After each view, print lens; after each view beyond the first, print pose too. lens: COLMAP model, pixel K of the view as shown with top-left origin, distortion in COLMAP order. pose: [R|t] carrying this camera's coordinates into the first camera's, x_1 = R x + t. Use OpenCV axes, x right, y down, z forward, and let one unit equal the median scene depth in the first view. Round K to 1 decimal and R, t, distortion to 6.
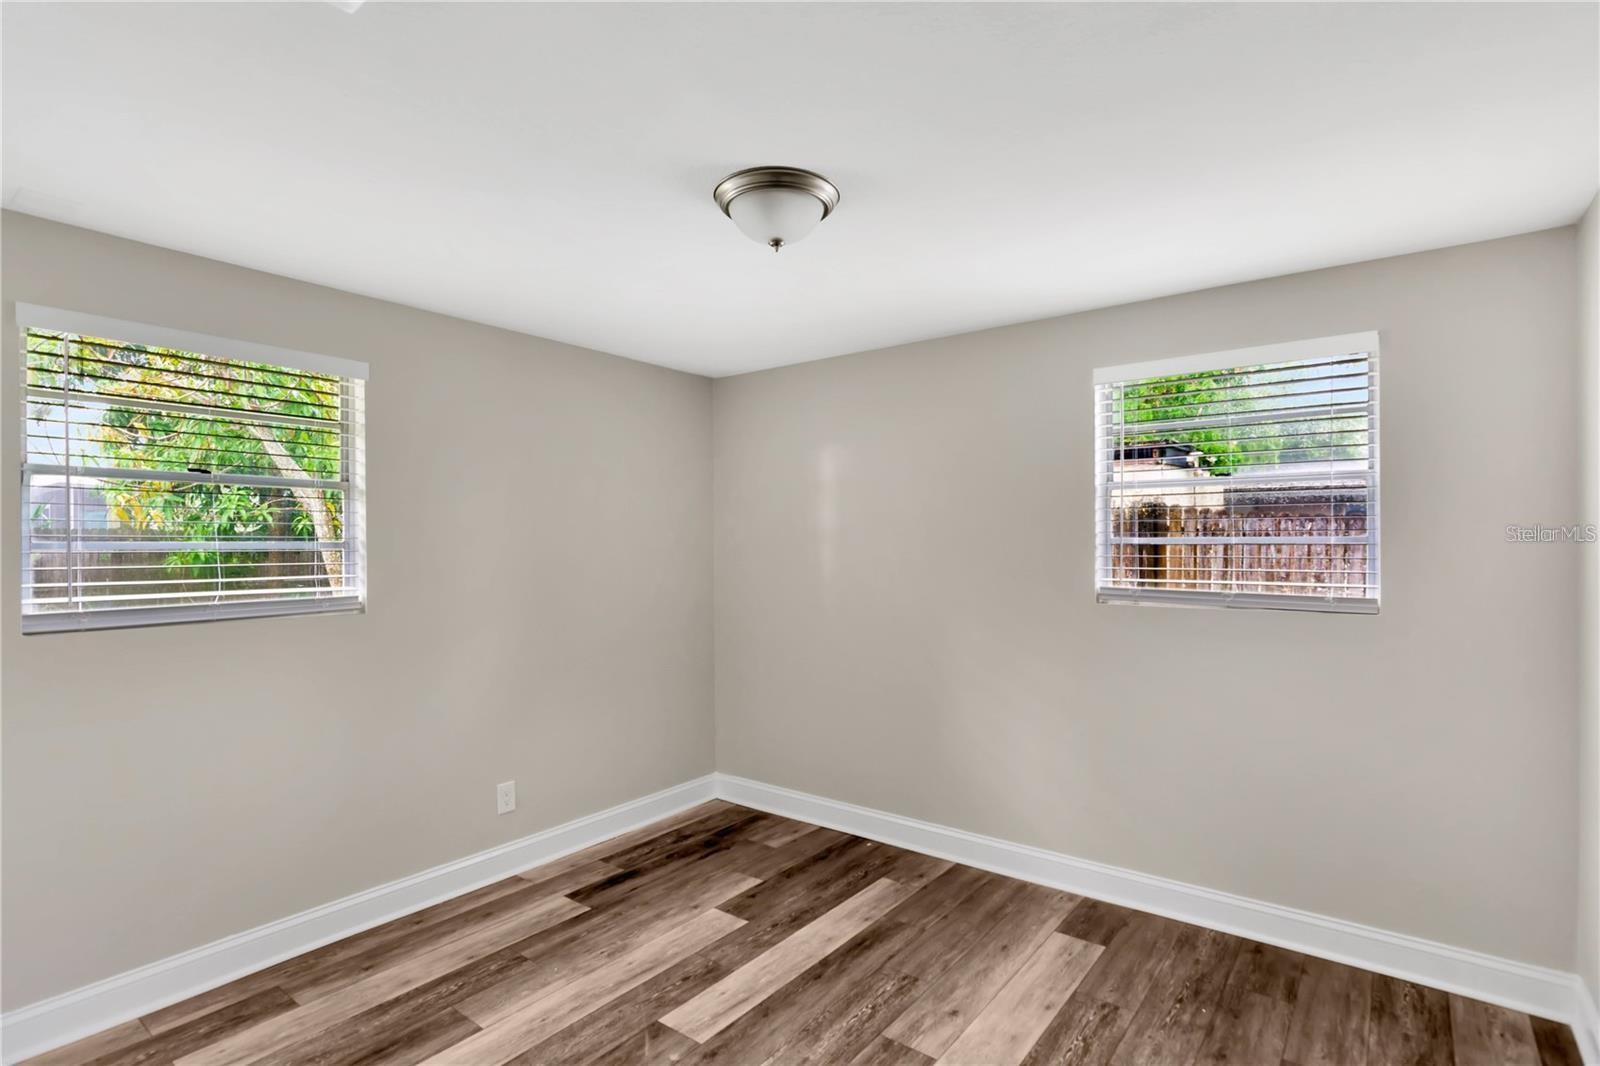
lens RADIAL K [[779.4, 0, 802.9], [0, 779.4, 544.7], [0, 0, 1]] dist [0.000757, 0.002034]
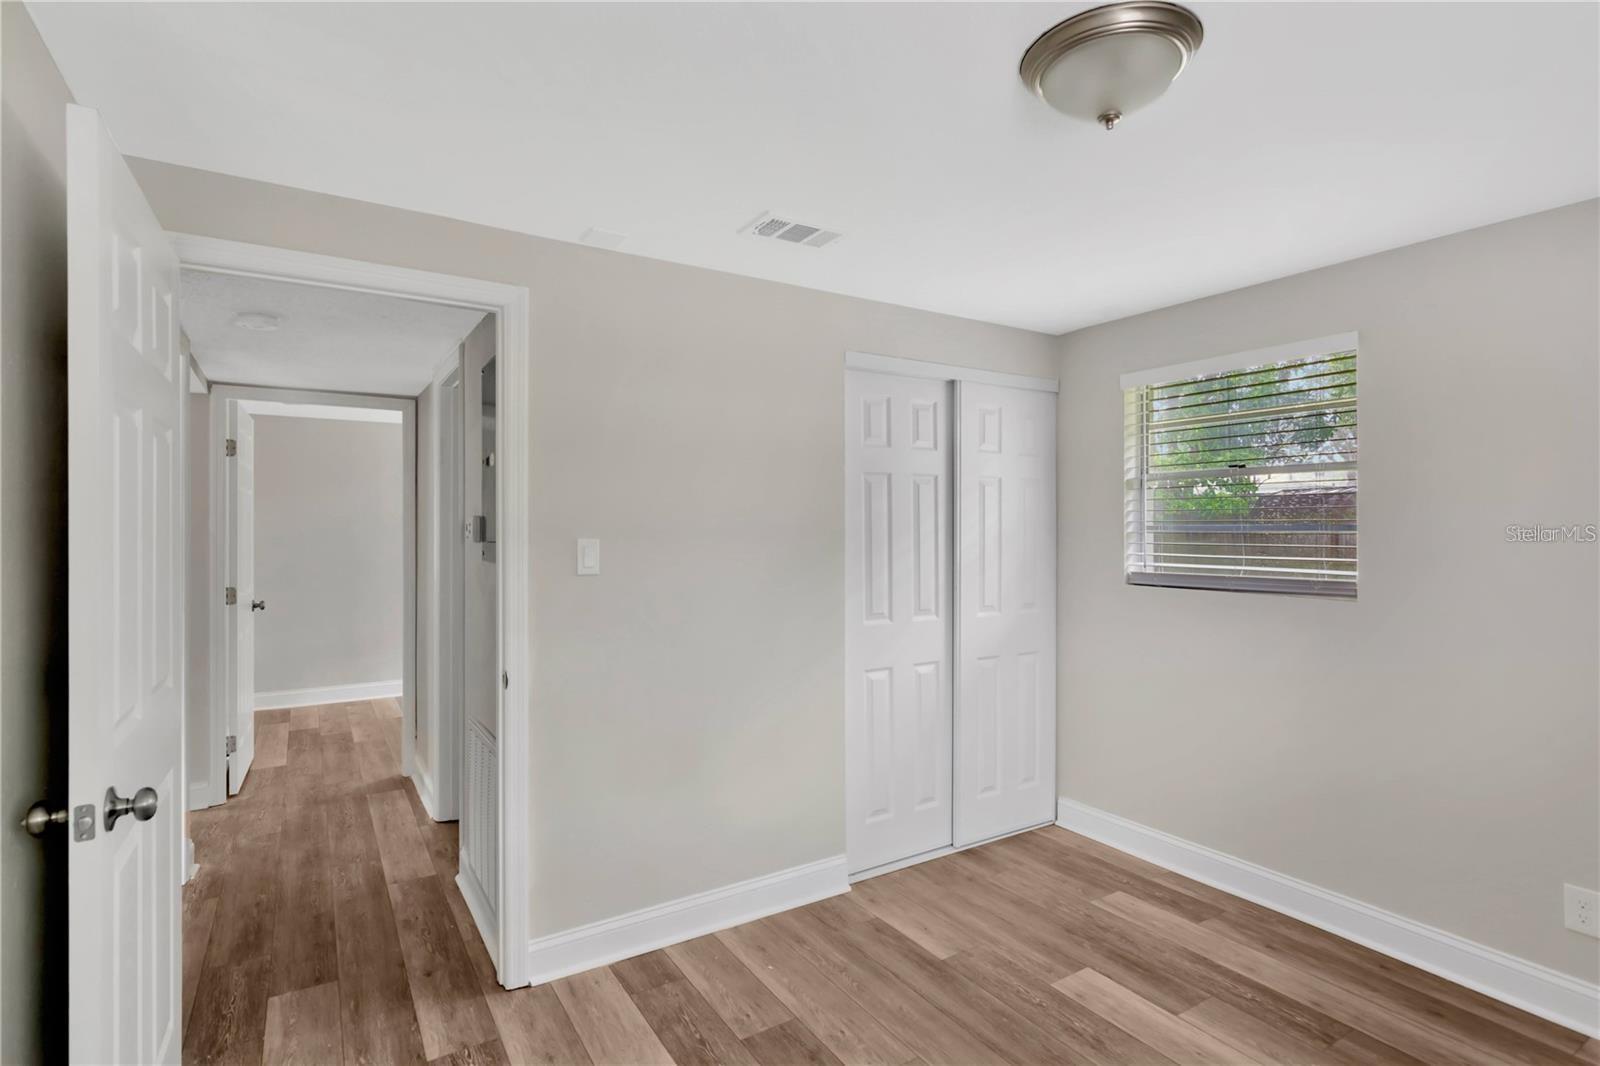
lens RADIAL K [[779.4, 0, 807.6], [0, 779.4, 523.4], [0, 0, 1]] dist [0.000757, 0.002034]
pose [[-0.335569, -0.003419, -0.942010, 0.600607], [0.000560, 0.999993, -0.003828, -0.001088], [0.942016, -0.001812, -0.335564, 0.784352]]
